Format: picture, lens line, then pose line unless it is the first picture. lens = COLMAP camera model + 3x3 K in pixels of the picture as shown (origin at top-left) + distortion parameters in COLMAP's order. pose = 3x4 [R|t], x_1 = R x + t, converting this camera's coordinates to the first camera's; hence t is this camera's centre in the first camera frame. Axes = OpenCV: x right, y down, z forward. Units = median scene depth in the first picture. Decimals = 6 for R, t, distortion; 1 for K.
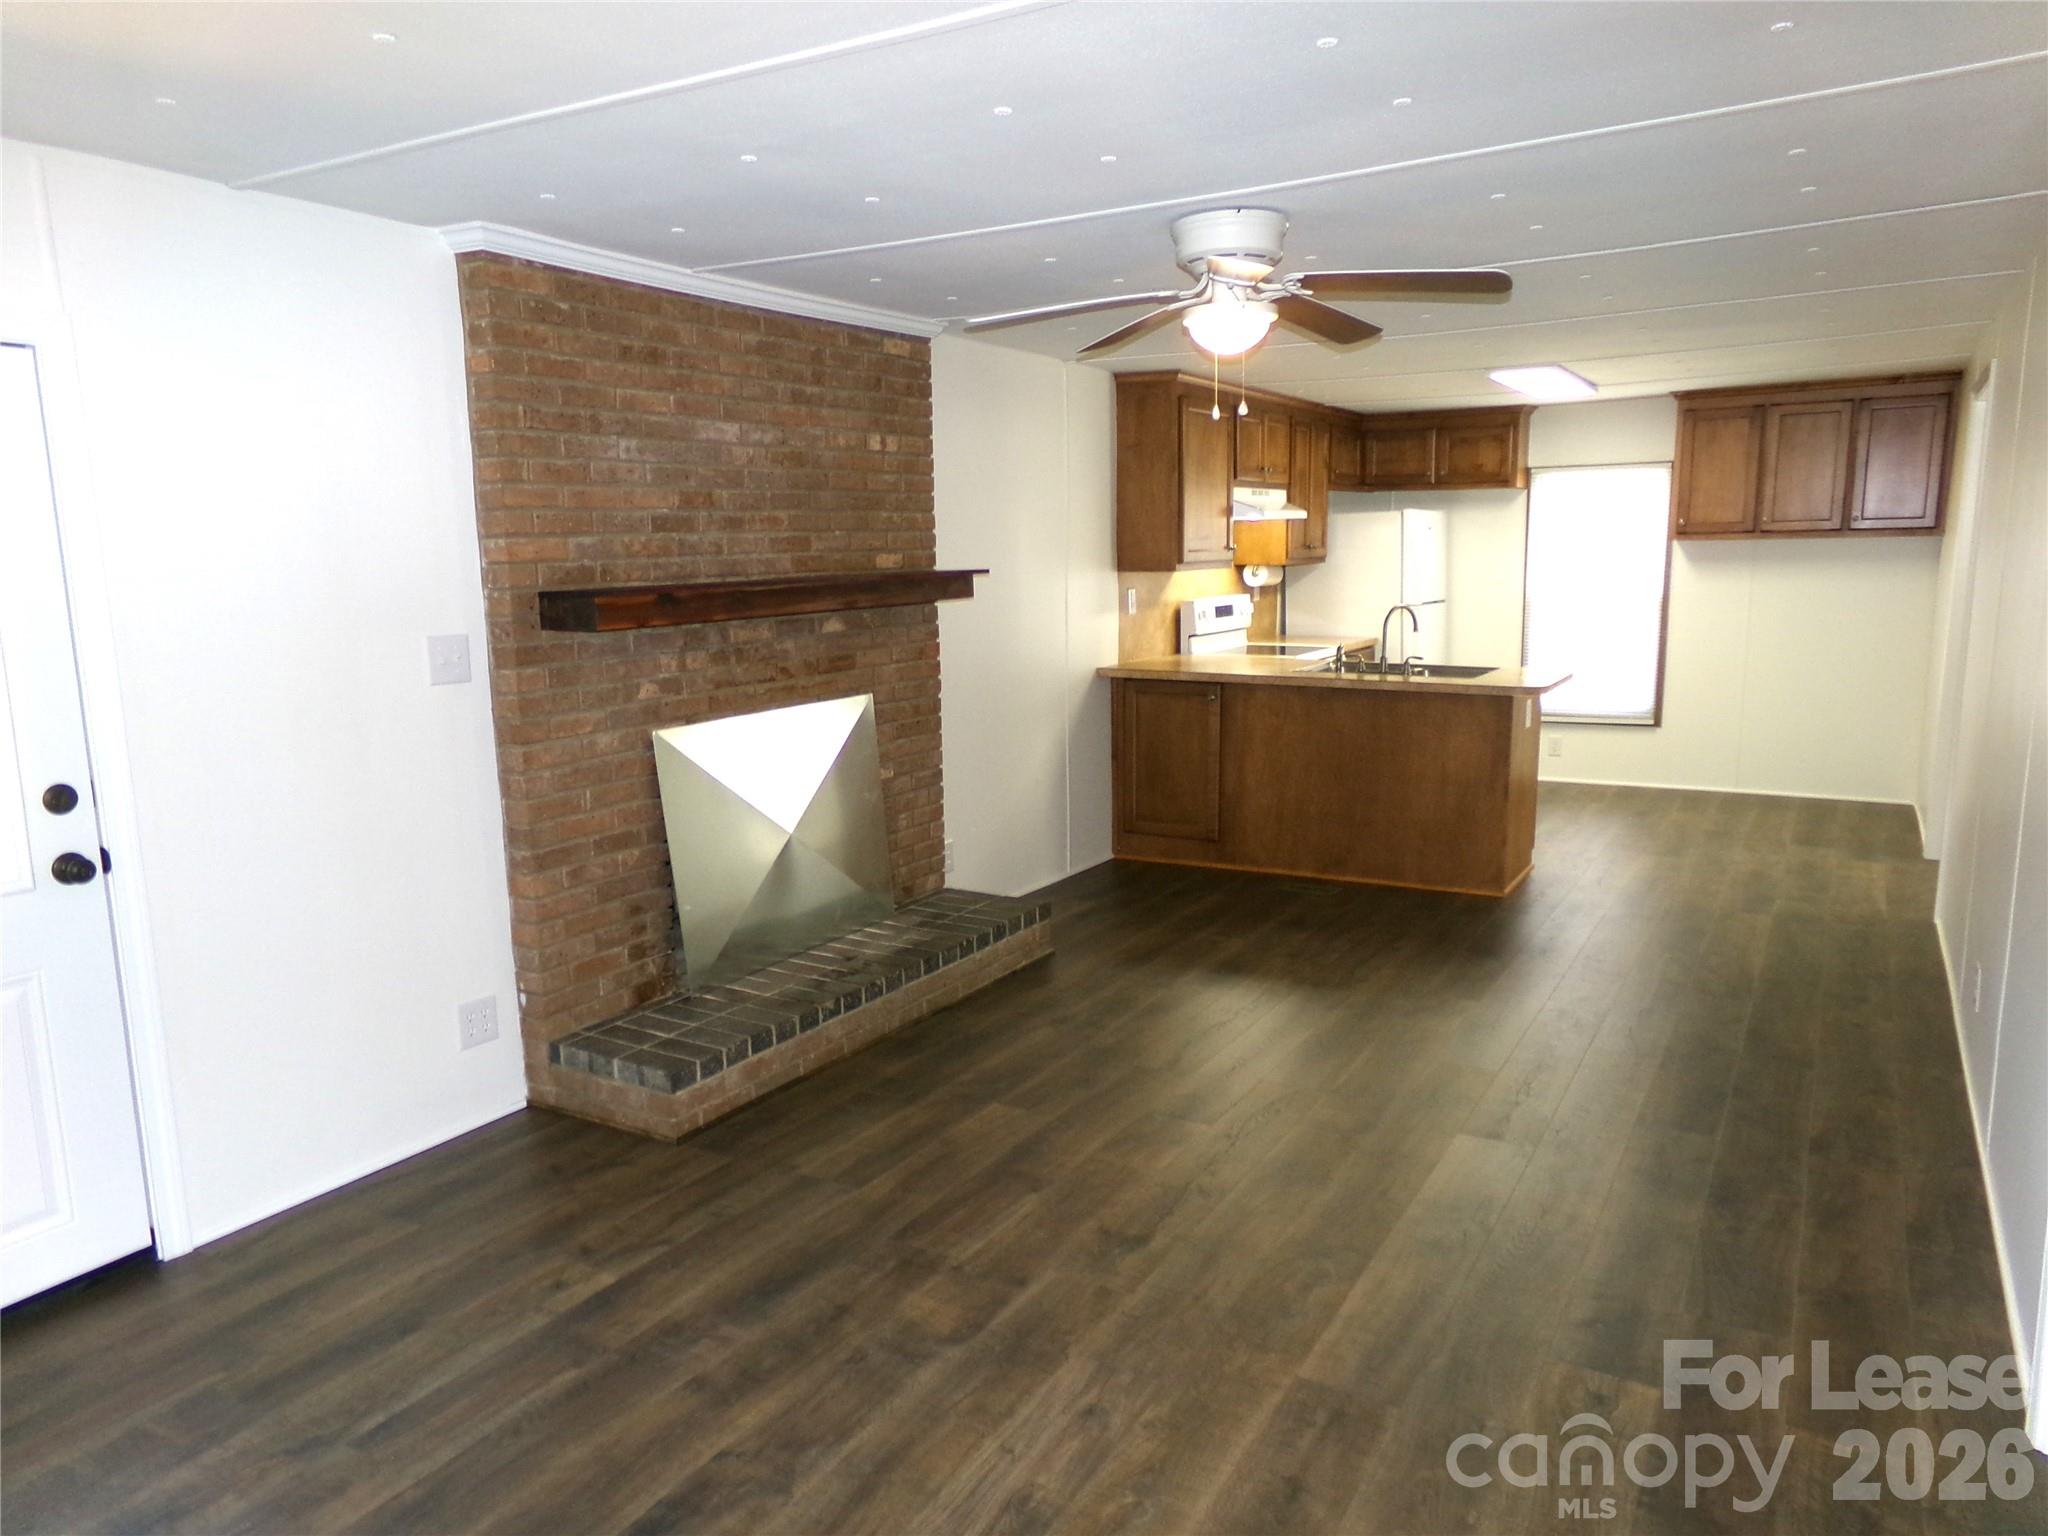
lens RADIAL K [[1428.0, 0, 984.8], [0, 1428.0, 776.8], [0, 0, 1]] dist [-0.066061, 0.091708]
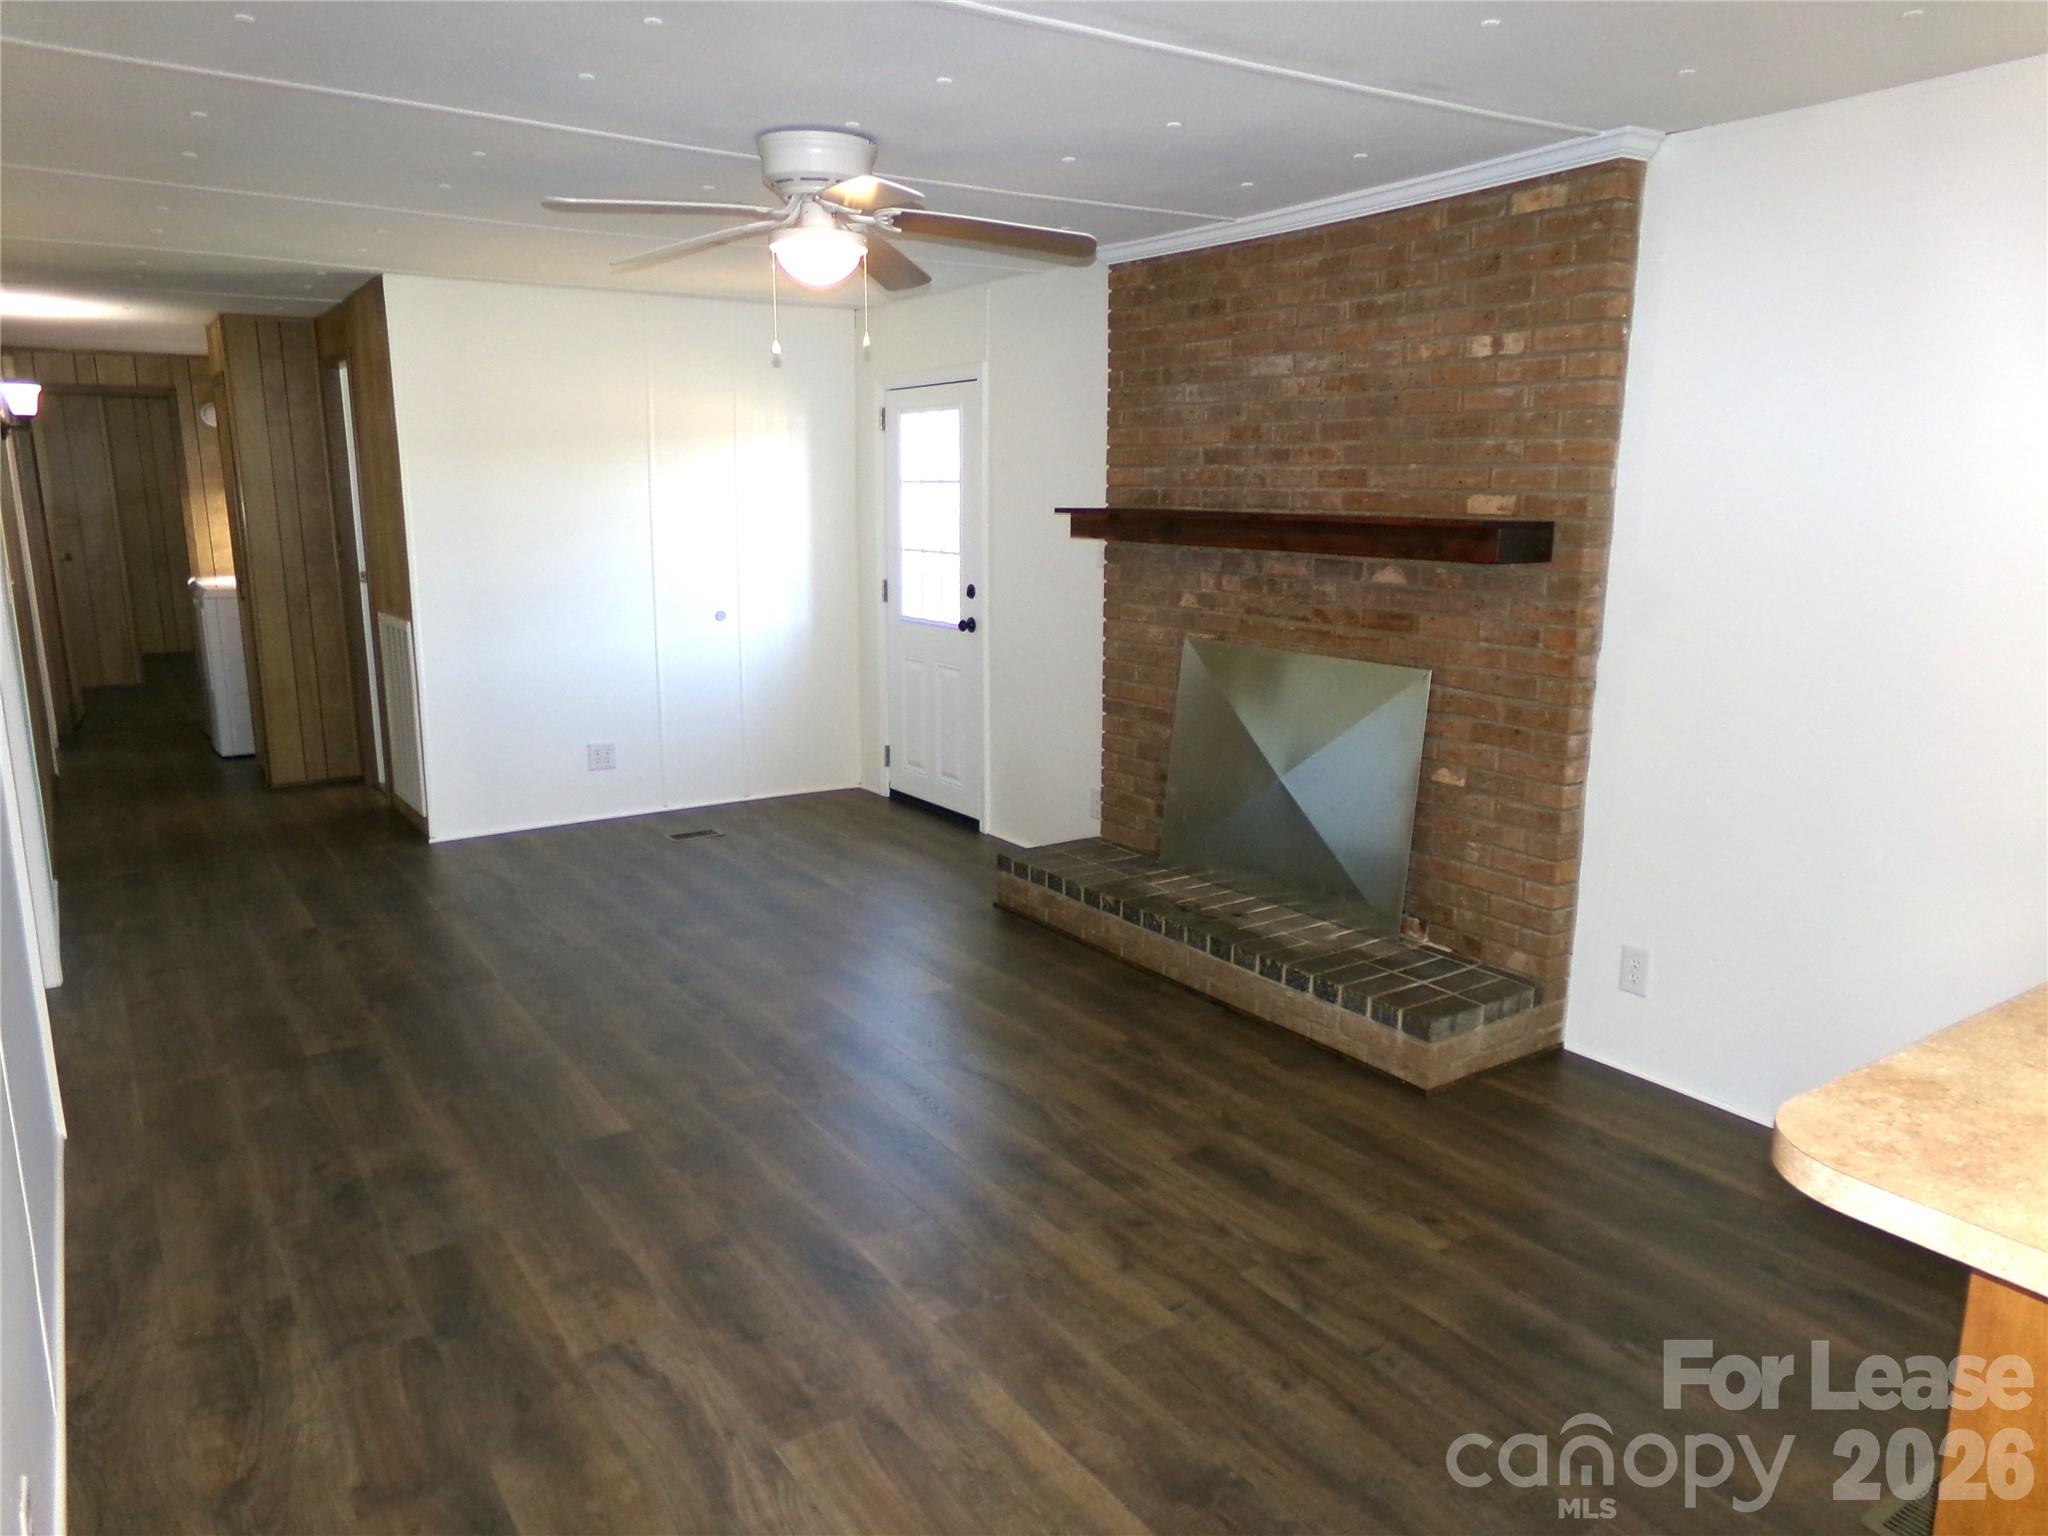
lens RADIAL K [[1428.0, 0, 1021.4], [0, 1428.0, 771.6], [0, 0, 1]] dist [-0.066061, 0.091708]
pose [[-0.410588, 0.197948, -0.890075, 0.838746], [-0.146094, 0.949259, 0.278502, -0.219435], [0.900041, 0.244384, -0.360836, 1.253893]]
